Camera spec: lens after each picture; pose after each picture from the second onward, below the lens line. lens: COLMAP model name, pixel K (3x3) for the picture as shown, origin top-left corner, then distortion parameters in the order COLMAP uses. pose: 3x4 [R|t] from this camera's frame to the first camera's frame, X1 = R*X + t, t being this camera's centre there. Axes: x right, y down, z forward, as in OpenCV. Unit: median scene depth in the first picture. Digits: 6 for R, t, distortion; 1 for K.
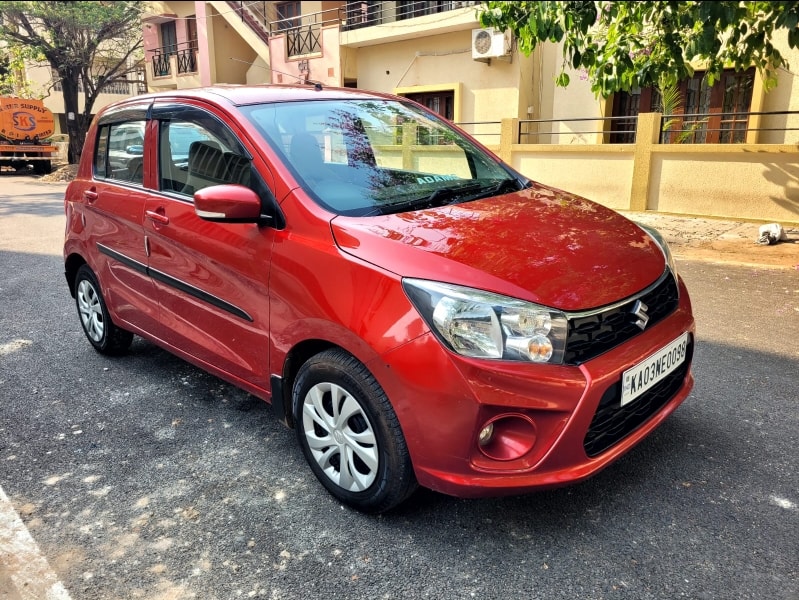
lens RADIAL K [[611.2, 0, 399.5], [0, 611.2, 300.0], [0, 0, 1]] dist [0.043309, -0.038375]
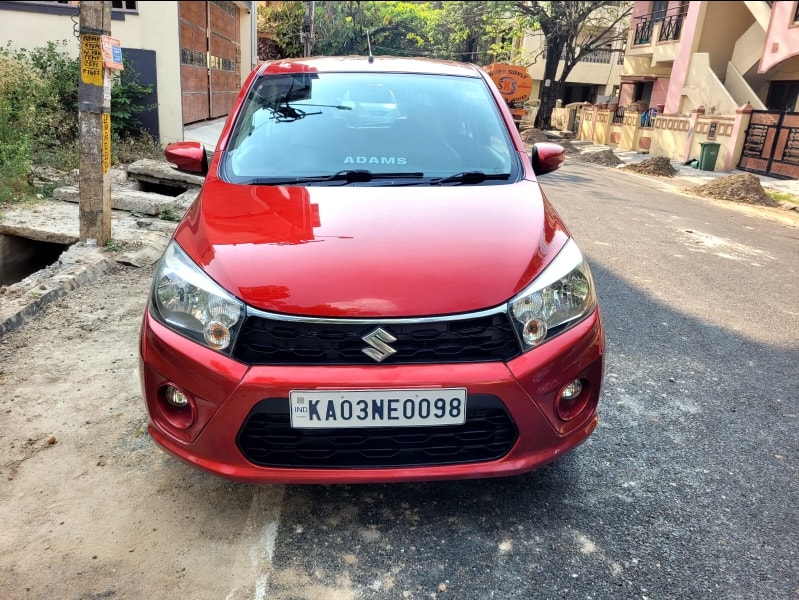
lens RADIAL K [[611.2, 0, 399.5], [0, 611.2, 300.0], [0, 0, 1]] dist [0.043309, -0.038375]
pose [[0.754051, 0.262214, -0.602206, 0.022821], [-0.236673, 0.963736, 0.123283, -0.014346], [0.612694, 0.049565, 0.788765, 0.049634]]
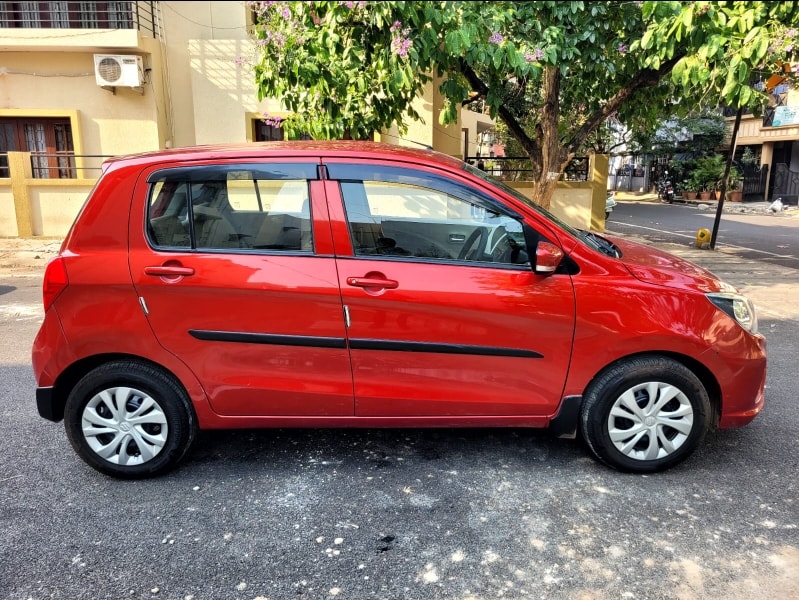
lens RADIAL K [[611.2, 0, 399.5], [0, 611.2, 300.0], [0, 0, 1]] dist [0.043309, -0.038375]
pose [[0.691458, -0.145041, 0.707707, -0.264570], [0.173558, 0.984299, 0.032154, -0.033638], [-0.701259, 0.100595, 0.705774, 0.077476]]
